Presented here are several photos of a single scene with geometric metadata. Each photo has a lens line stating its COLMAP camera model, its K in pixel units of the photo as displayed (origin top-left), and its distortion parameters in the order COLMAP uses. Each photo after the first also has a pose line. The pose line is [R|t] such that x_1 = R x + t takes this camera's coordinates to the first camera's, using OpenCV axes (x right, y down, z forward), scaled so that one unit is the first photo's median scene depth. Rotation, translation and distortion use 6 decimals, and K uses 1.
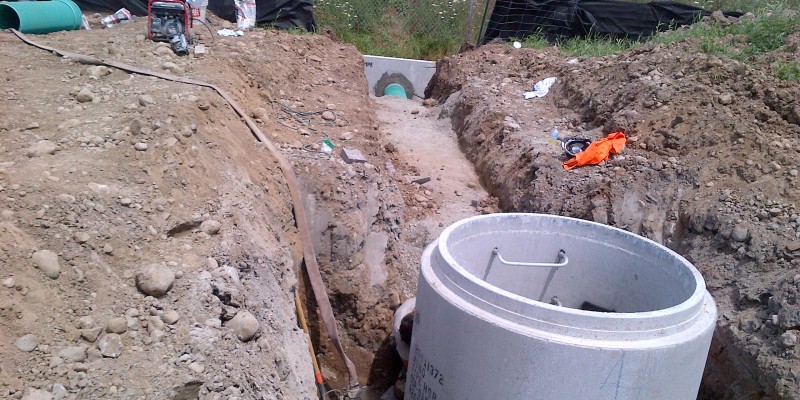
lens RADIAL K [[770.6, 0, 400.0], [0, 770.6, 200.0], [0, 0, 1]] dist [0.068973, -0.150138]
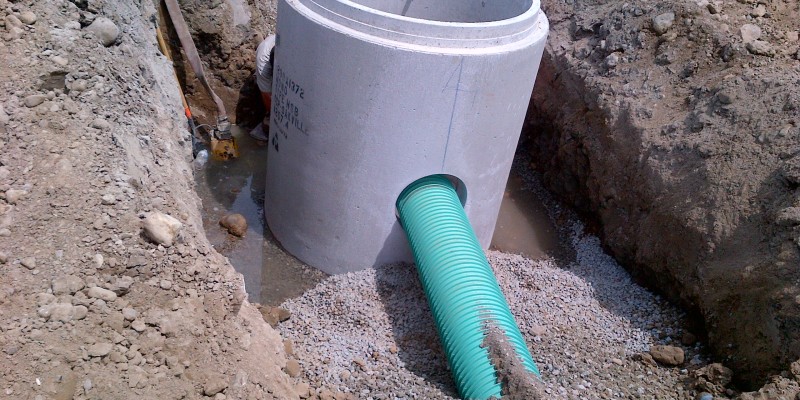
lens RADIAL K [[770.6, 0, 400.0], [0, 770.6, 200.0], [0, 0, 1]] dist [0.068973, -0.150138]
pose [[0.987172, -0.040981, 0.154310, 0.013397], [-0.002829, 0.961857, 0.273539, 0.066532], [-0.159634, -0.270467, 0.949402, -0.075793]]
